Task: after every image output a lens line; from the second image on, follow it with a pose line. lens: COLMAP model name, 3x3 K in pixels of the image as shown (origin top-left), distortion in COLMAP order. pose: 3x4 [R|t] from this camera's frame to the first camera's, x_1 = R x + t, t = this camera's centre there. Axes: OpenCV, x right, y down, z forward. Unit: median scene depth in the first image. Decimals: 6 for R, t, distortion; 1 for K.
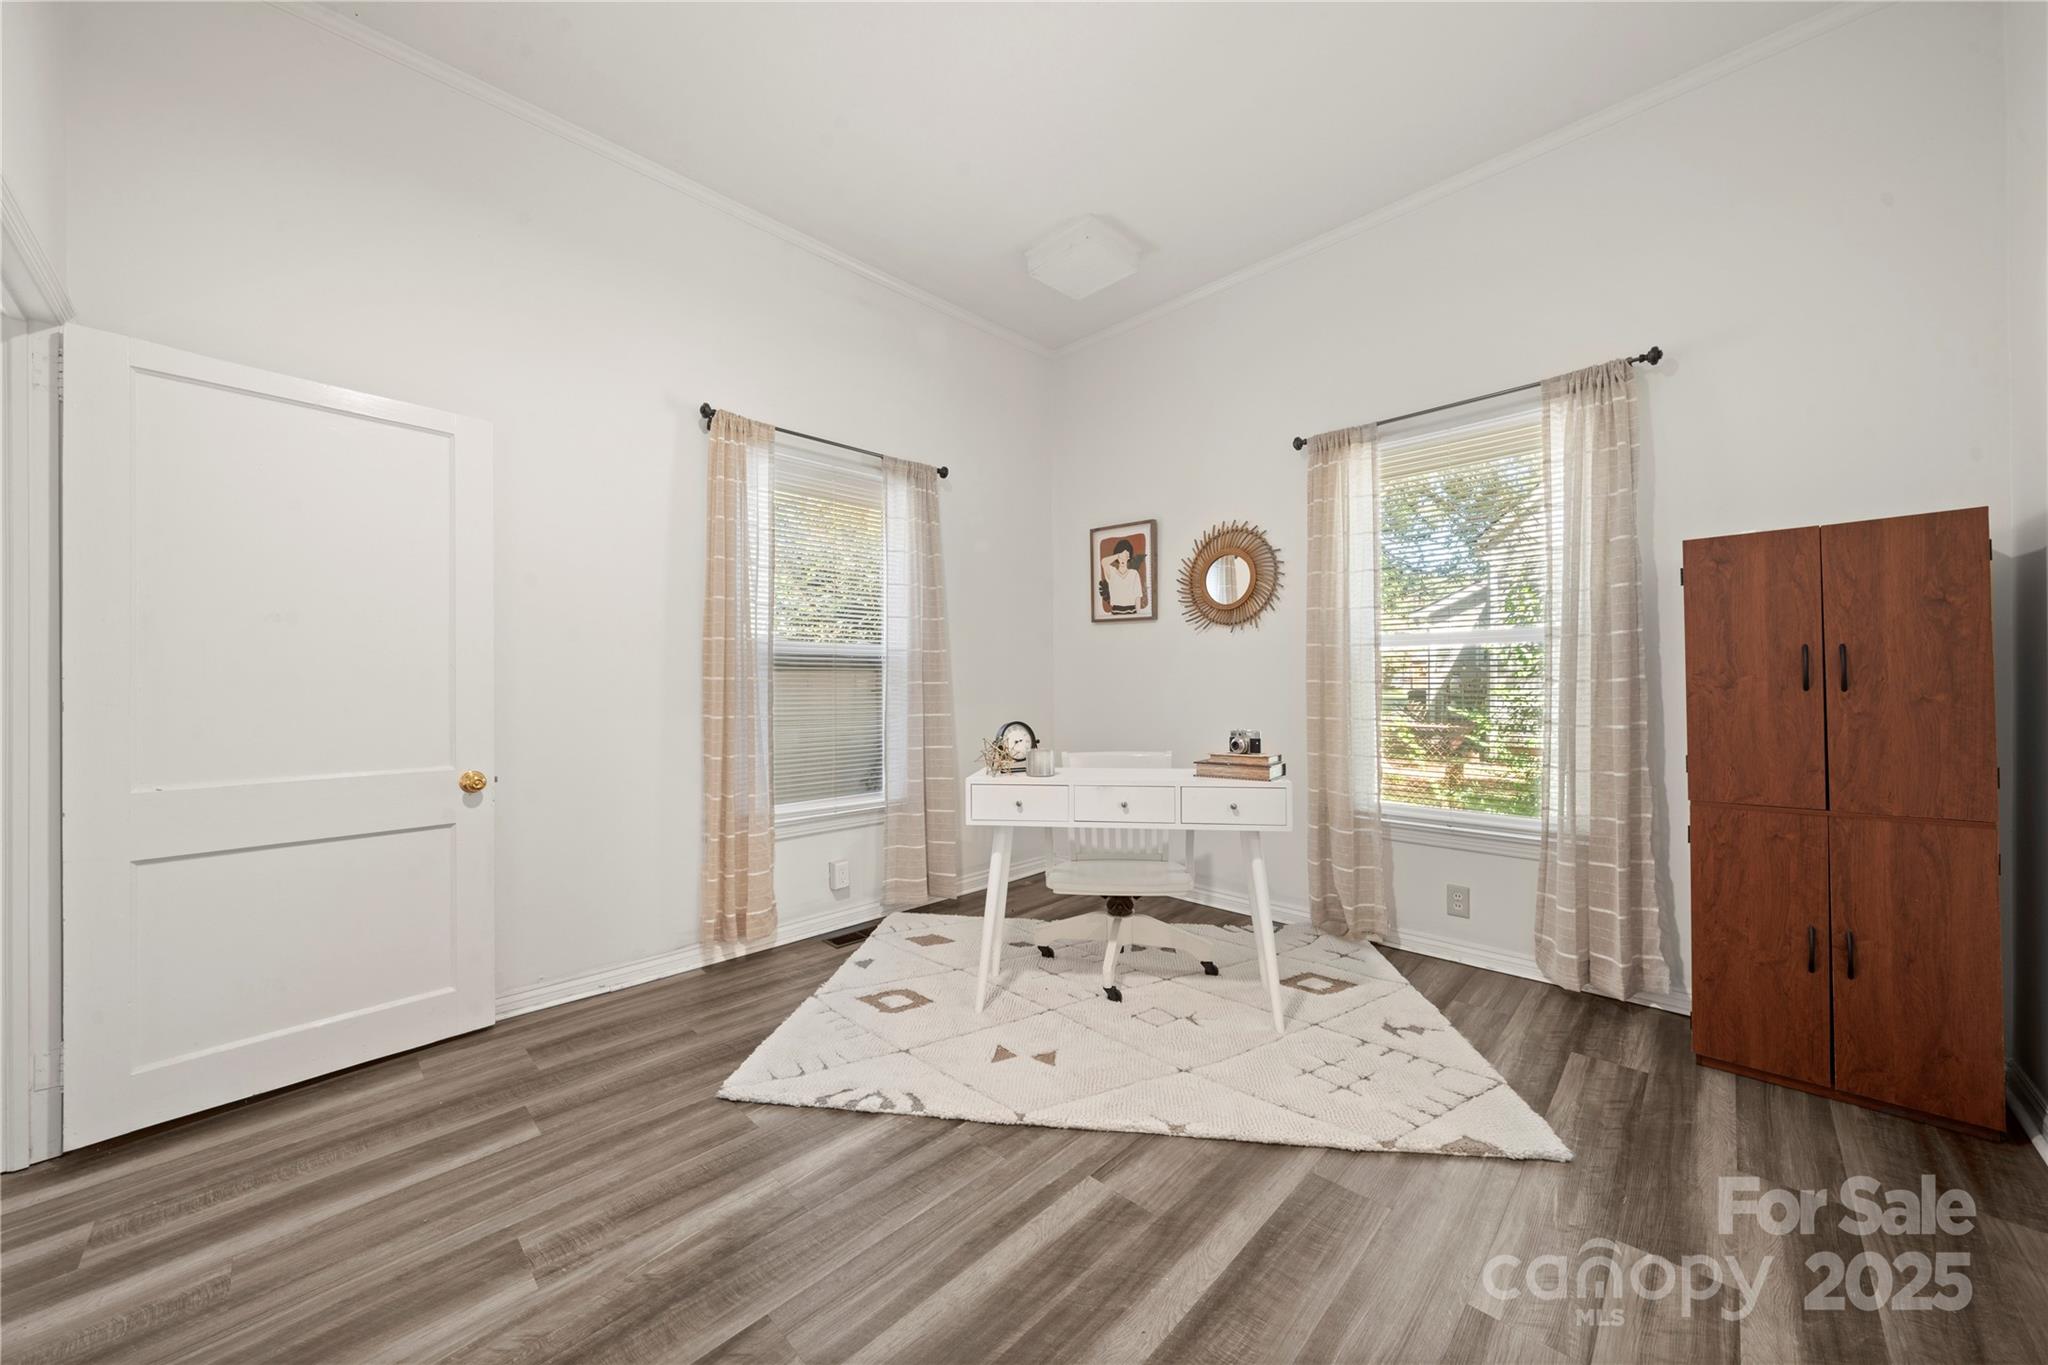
lens RADIAL K [[767.3, 0, 1015.3], [0, 767.3, 676.9], [0, 0, 1]] dist [-0.000237, 0.000229]
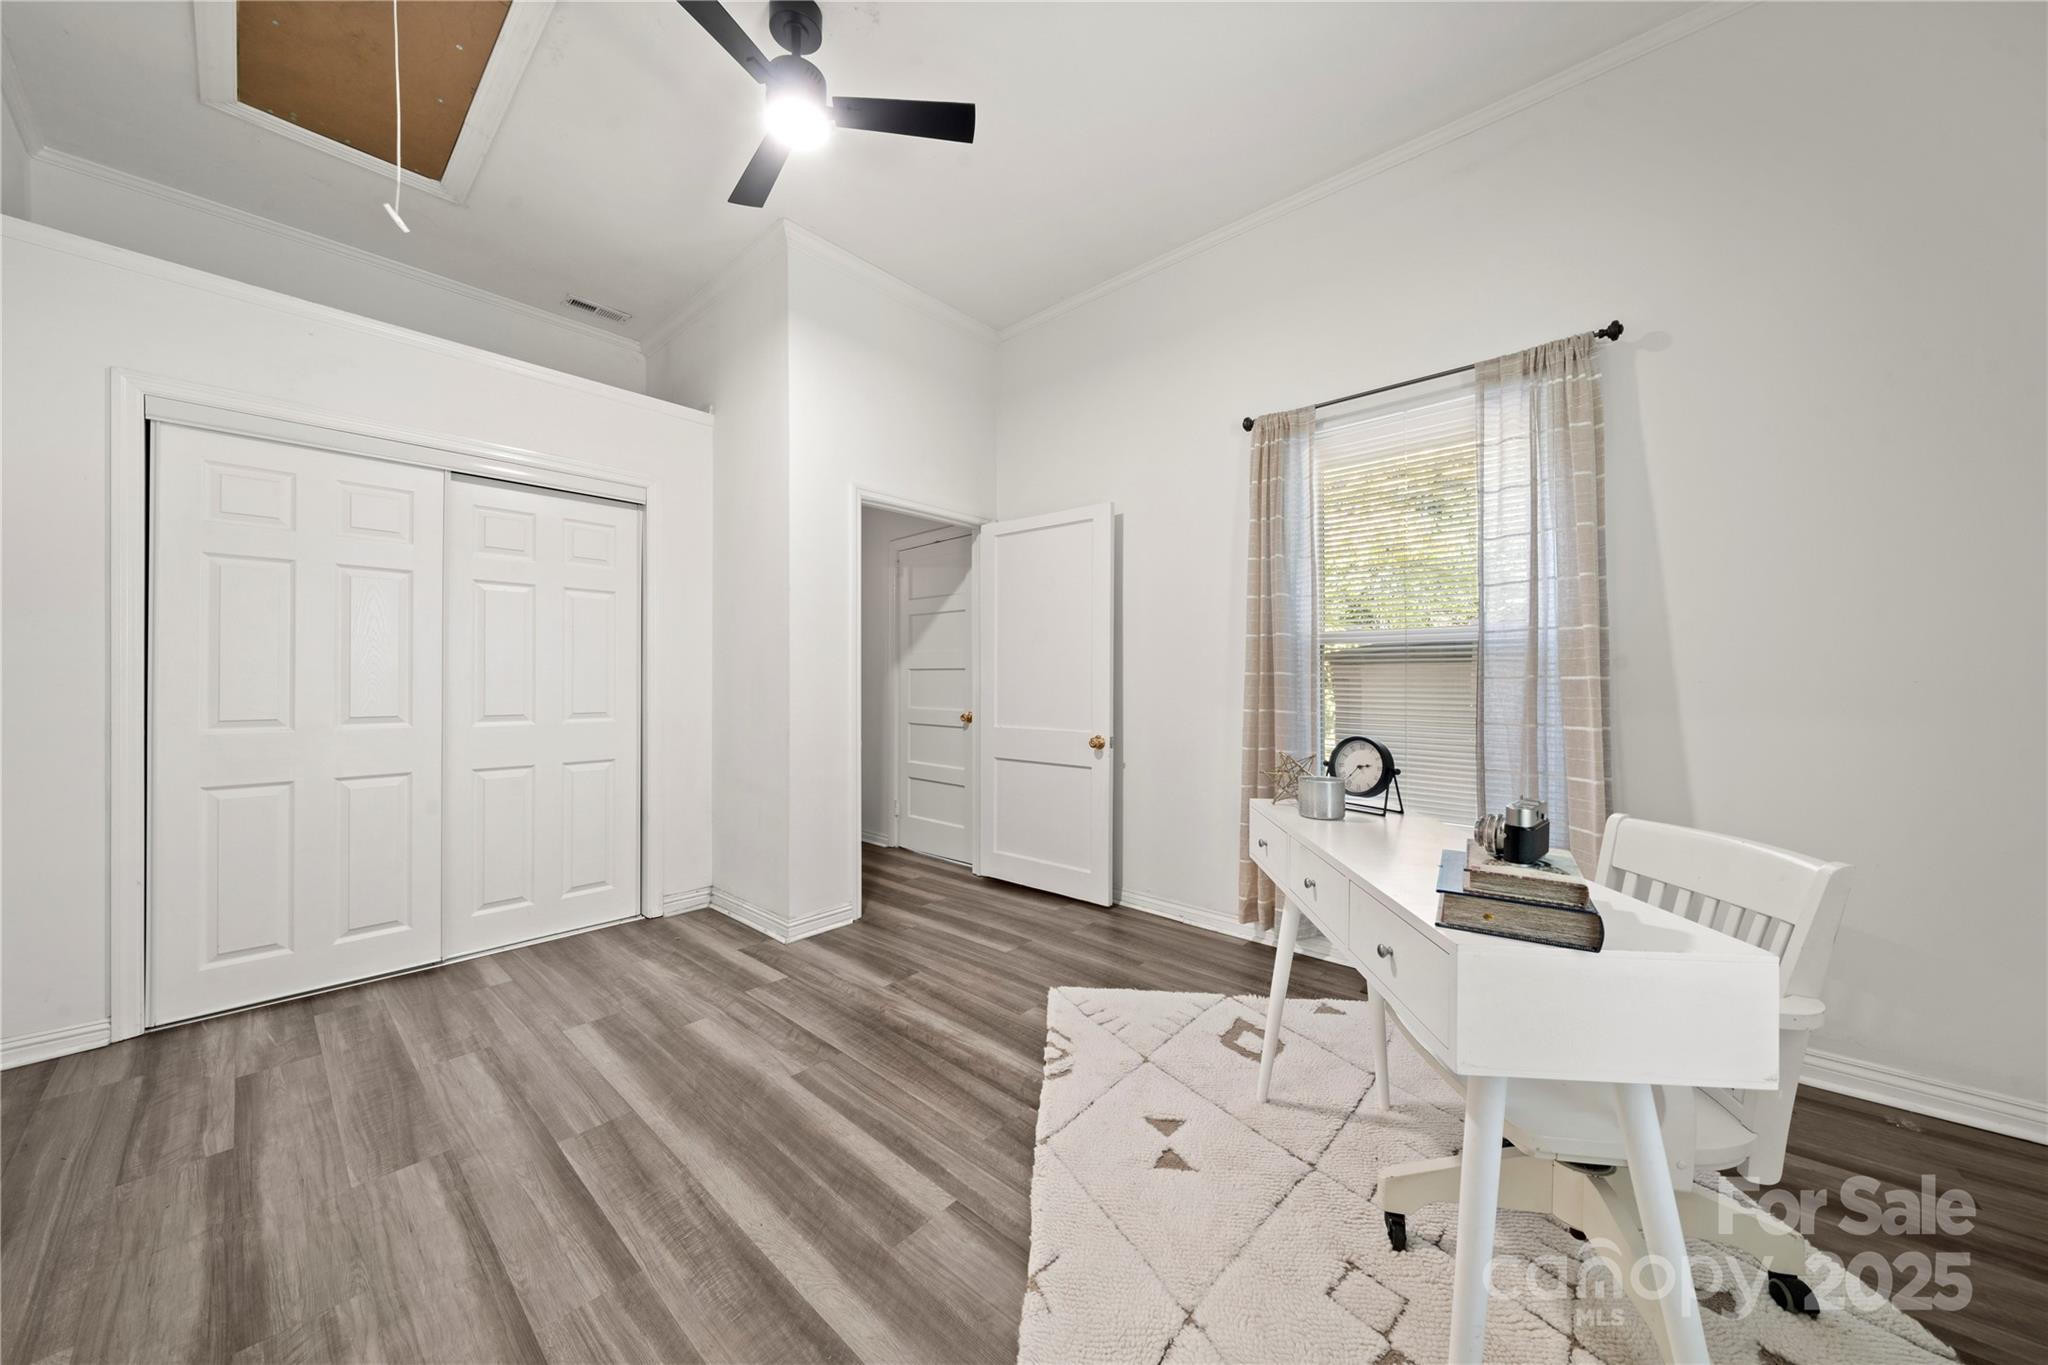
lens RADIAL K [[708.8, 0, 988.9], [0, 708.8, 680.5], [0, 0, 1]] dist [-0.001254, -0.000089]
pose [[-0.008730, 0.006252, -0.999942, 0.920427], [0.011861, 0.999911, 0.006148, 0.000409], [0.999892, -0.011807, -0.008803, 0.999768]]
